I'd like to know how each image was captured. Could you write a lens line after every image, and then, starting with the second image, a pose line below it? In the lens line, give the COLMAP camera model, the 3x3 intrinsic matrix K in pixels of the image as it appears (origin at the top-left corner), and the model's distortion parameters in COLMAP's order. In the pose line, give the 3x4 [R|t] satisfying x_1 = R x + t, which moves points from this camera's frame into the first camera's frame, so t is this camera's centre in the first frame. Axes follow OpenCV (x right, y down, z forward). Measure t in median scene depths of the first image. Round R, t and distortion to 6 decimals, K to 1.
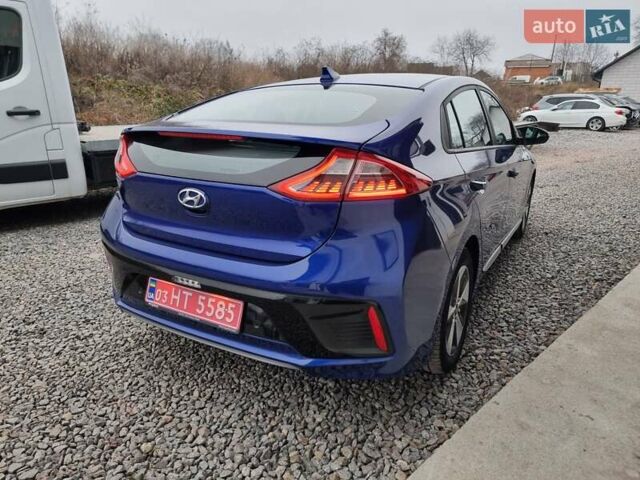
lens RADIAL K [[445.5, 0, 315.0], [0, 445.5, 237.8], [0, 0, 1]] dist [0.084815, -0.070699]
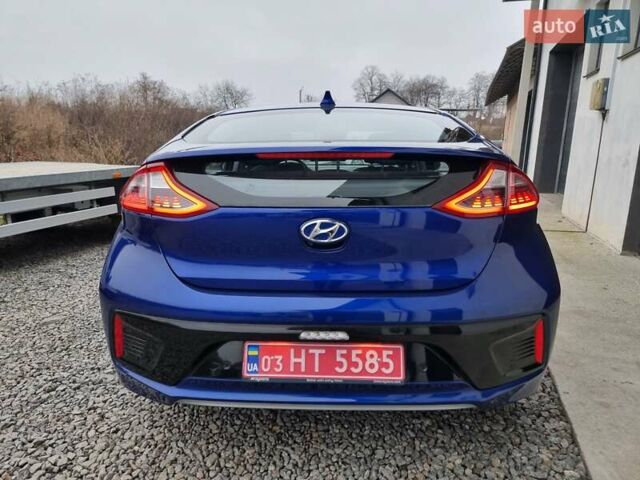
lens RADIAL K [[445.5, 0, 314.6], [0, 445.5, 239.6], [0, 0, 1]] dist [0.084815, -0.070699]
pose [[0.879338, -0.102391, 0.465059, -0.597693], [0.142585, 0.988417, -0.051982, -0.029322], [-0.454350, 0.112020, 0.883752, 0.263069]]
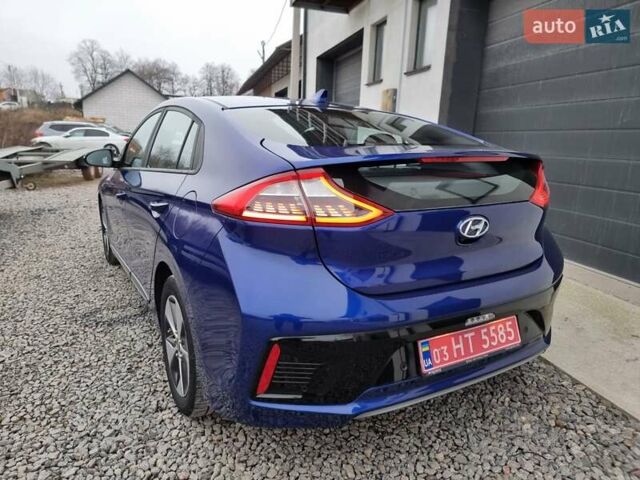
lens RADIAL K [[445.5, 0, 318.9], [0, 445.5, 239.6], [0, 0, 1]] dist [0.084815, -0.070699]
pose [[0.481487, -0.188664, 0.855907, -1.088392], [0.233135, 0.968944, 0.082431, -0.190566], [-0.844878, 0.159852, 0.510518, 0.719271]]
